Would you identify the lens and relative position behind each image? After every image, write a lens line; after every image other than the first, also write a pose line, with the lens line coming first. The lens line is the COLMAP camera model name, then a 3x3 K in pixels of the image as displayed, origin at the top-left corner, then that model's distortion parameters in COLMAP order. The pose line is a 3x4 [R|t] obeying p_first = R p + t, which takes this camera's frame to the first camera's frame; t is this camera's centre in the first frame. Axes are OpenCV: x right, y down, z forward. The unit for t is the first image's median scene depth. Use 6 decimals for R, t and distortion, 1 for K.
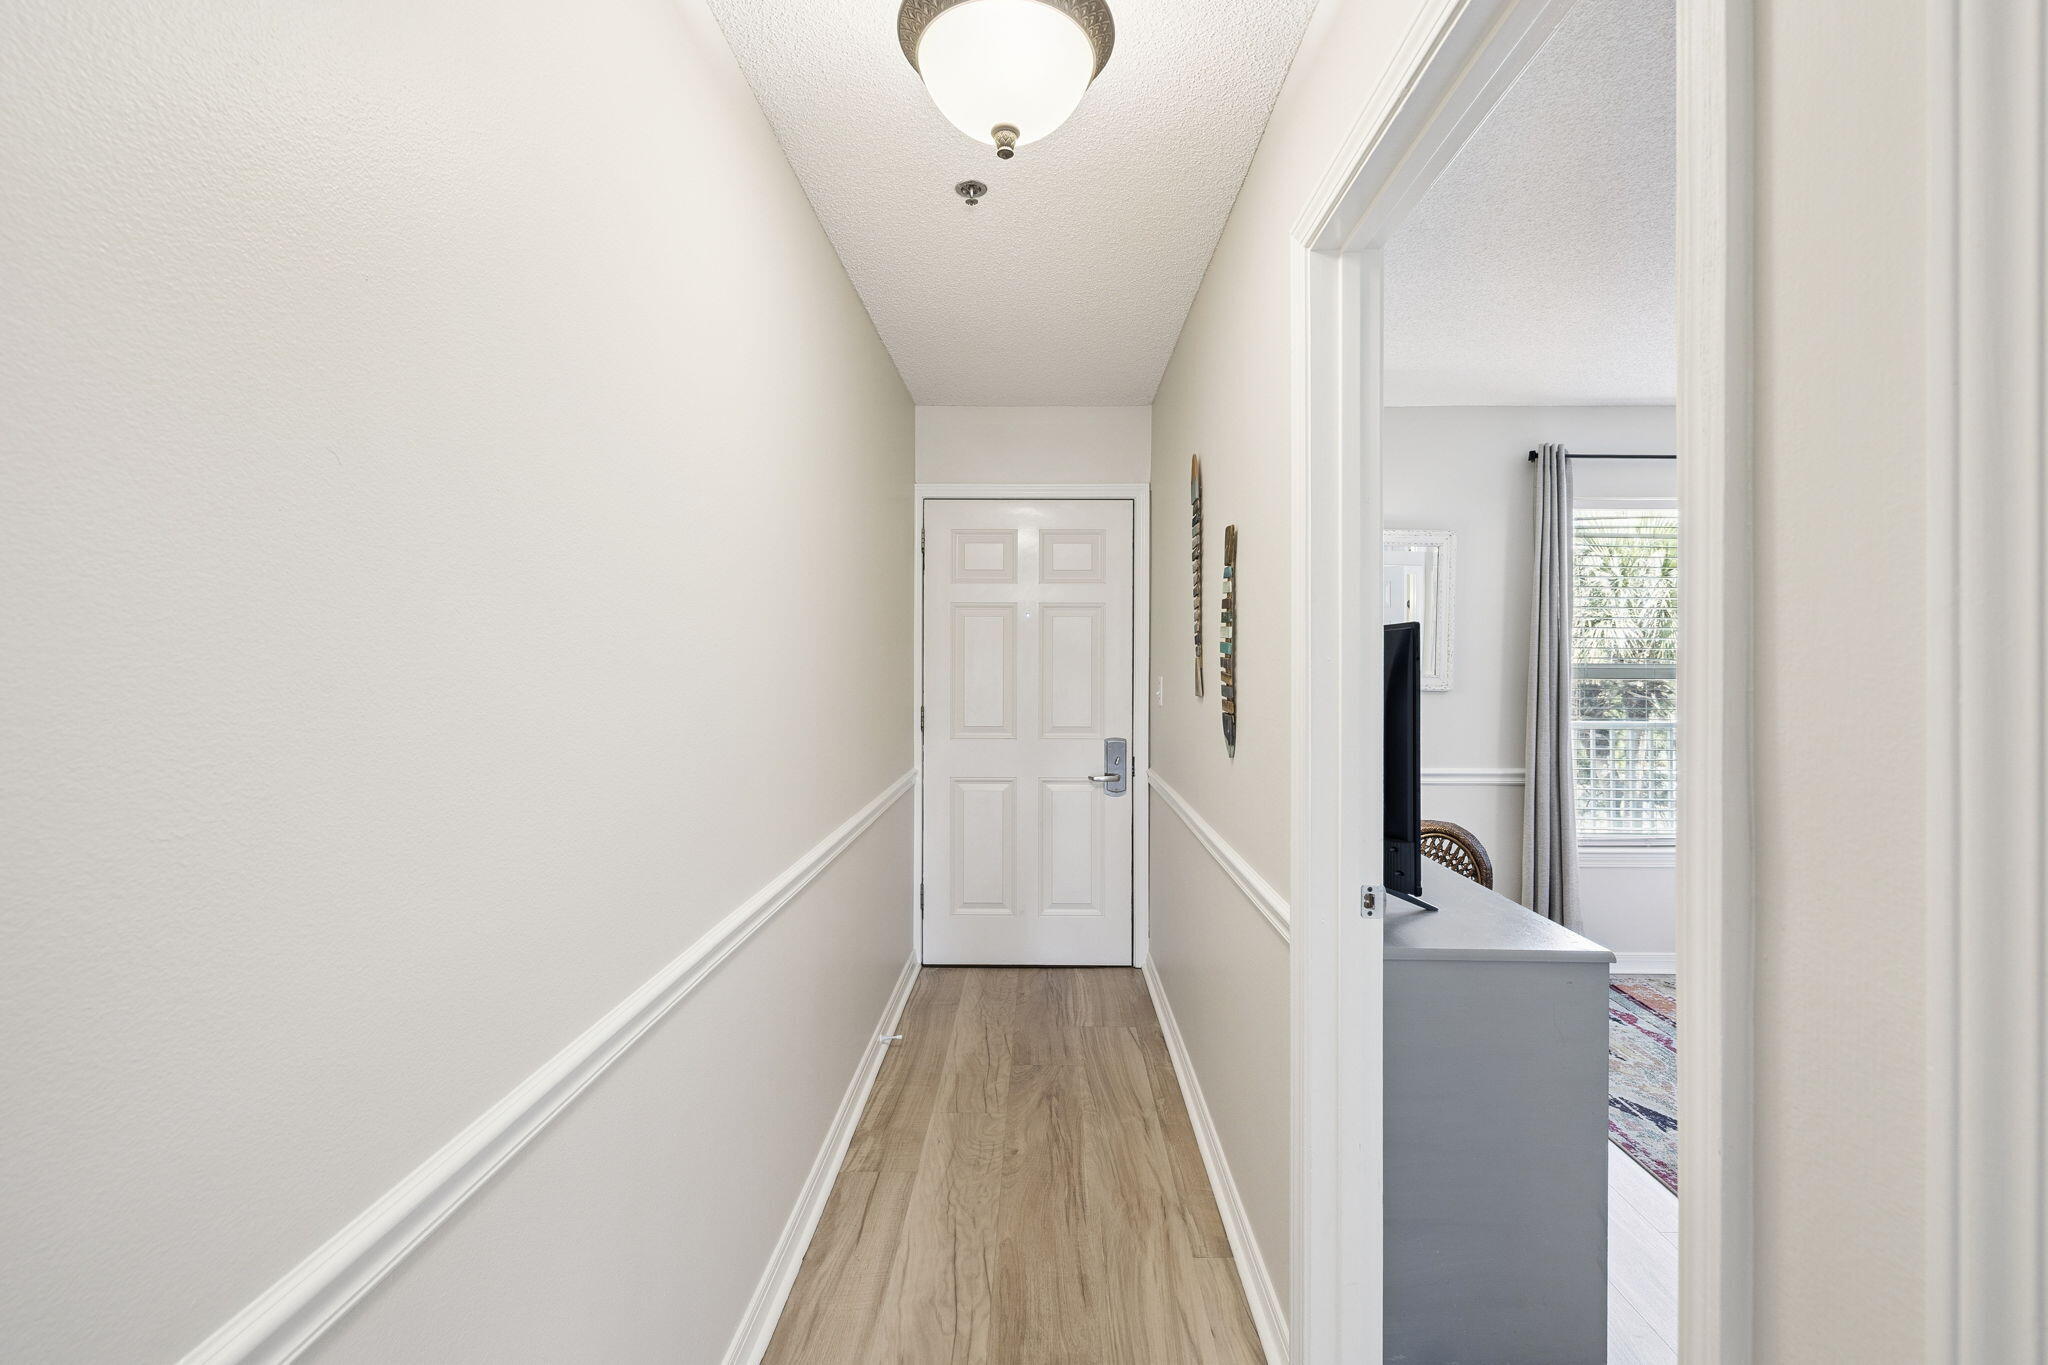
lens RADIAL K [[851.3, 0, 1036.2], [0, 851.3, 664.8], [0, 0, 1]] dist [-0.003769, 0.000207]
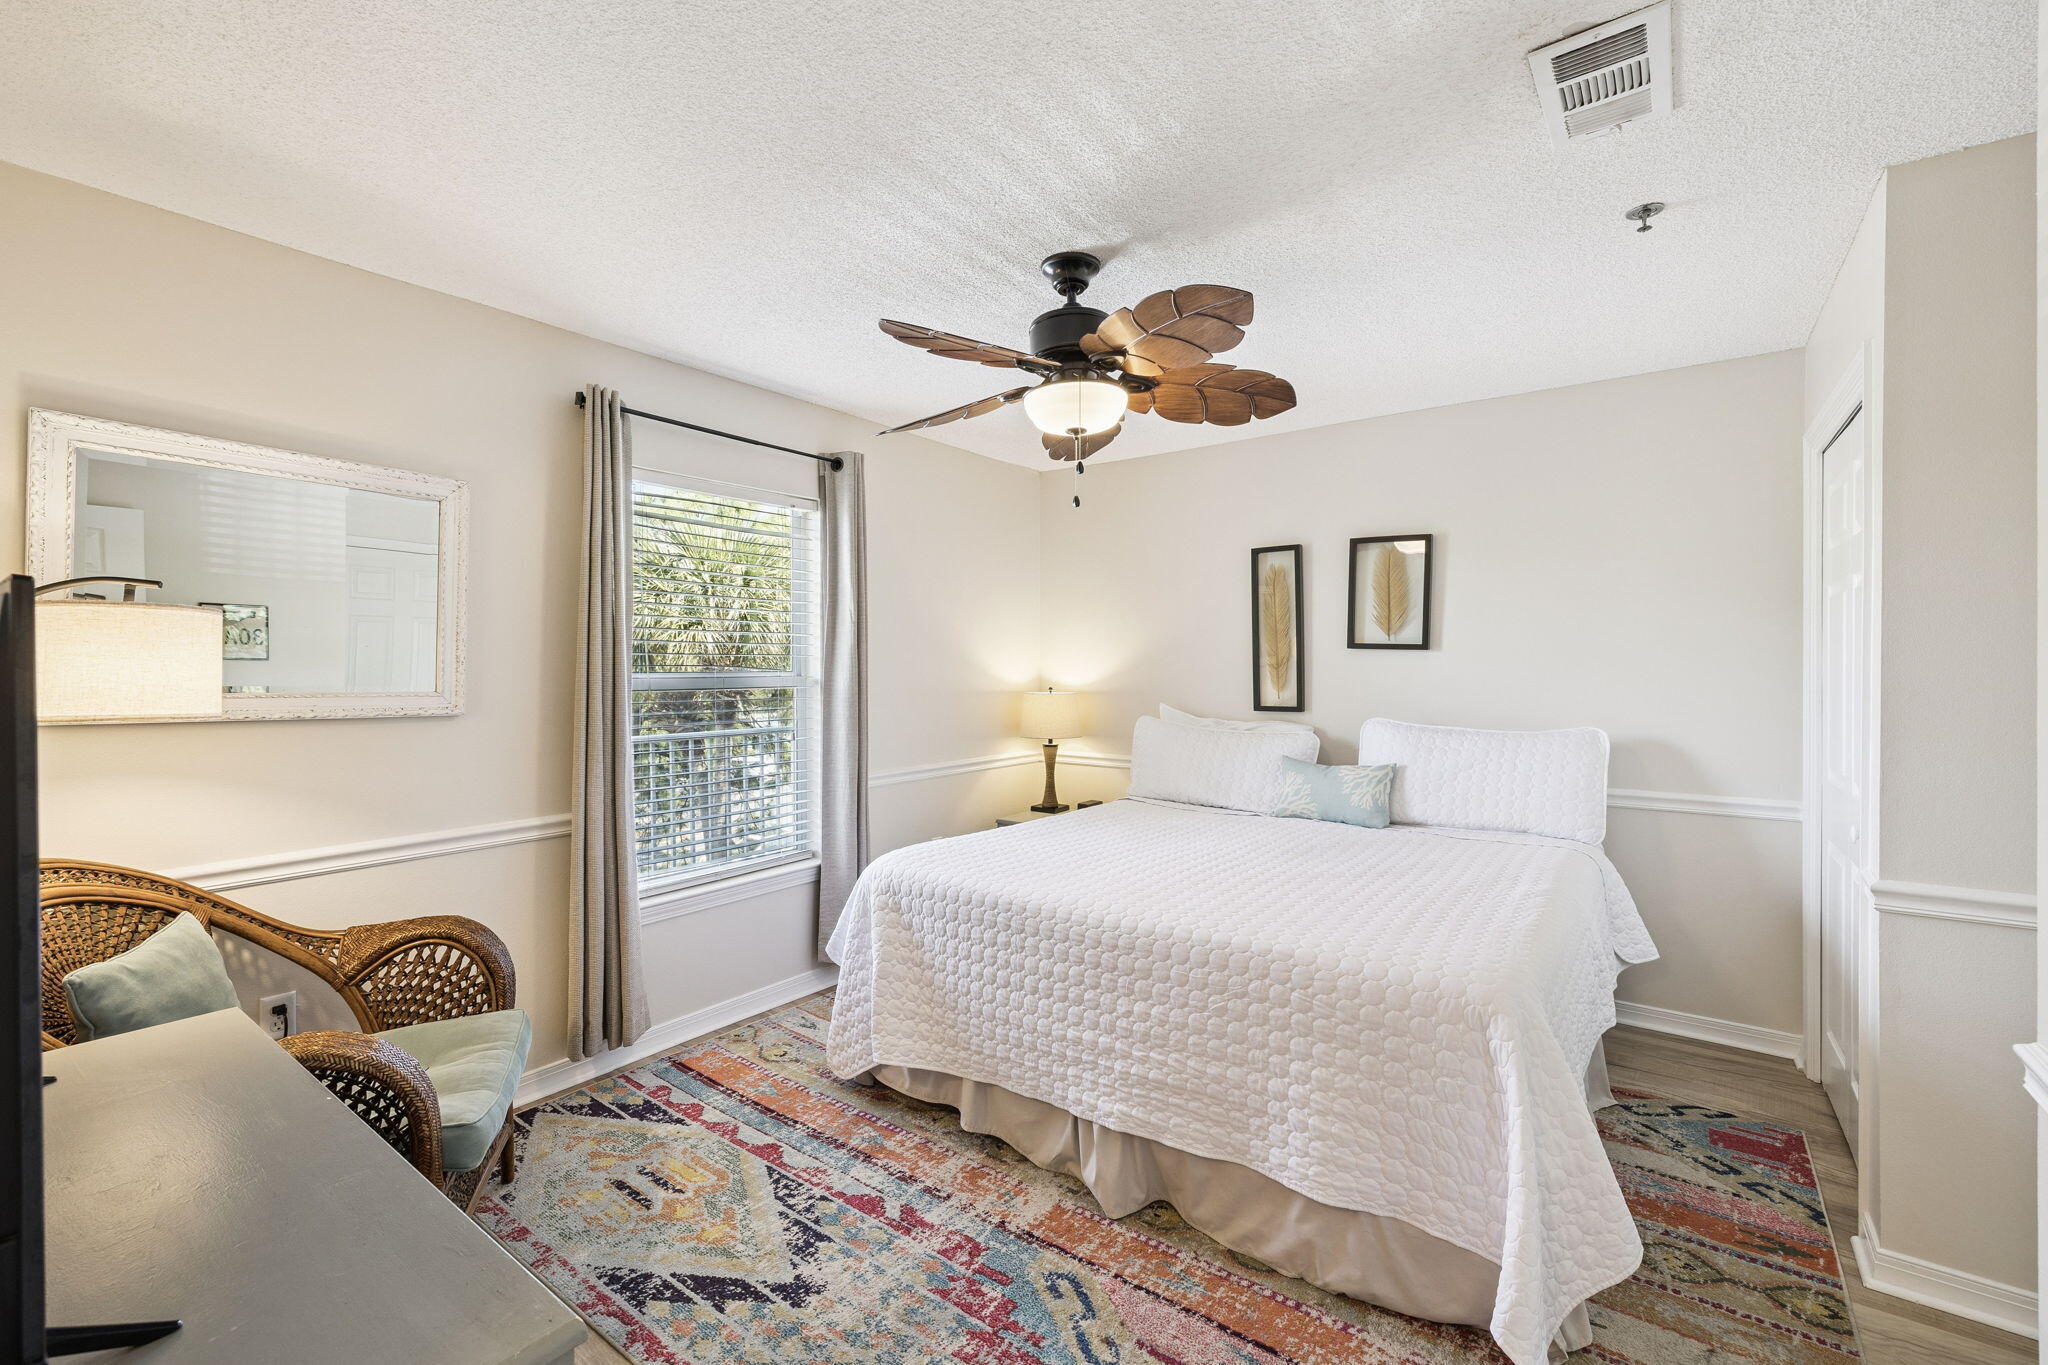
lens RADIAL K [[851.3, 0, 1018.4], [0, 851.3, 670.7], [0, 0, 1]] dist [-0.003769, 0.000207]
pose [[0.589857, -0.008997, 0.807457, 0.202996], [0.005517, 0.999959, 0.007112, -0.006817], [-0.807489, 0.000260, 0.589883, 0.240175]]
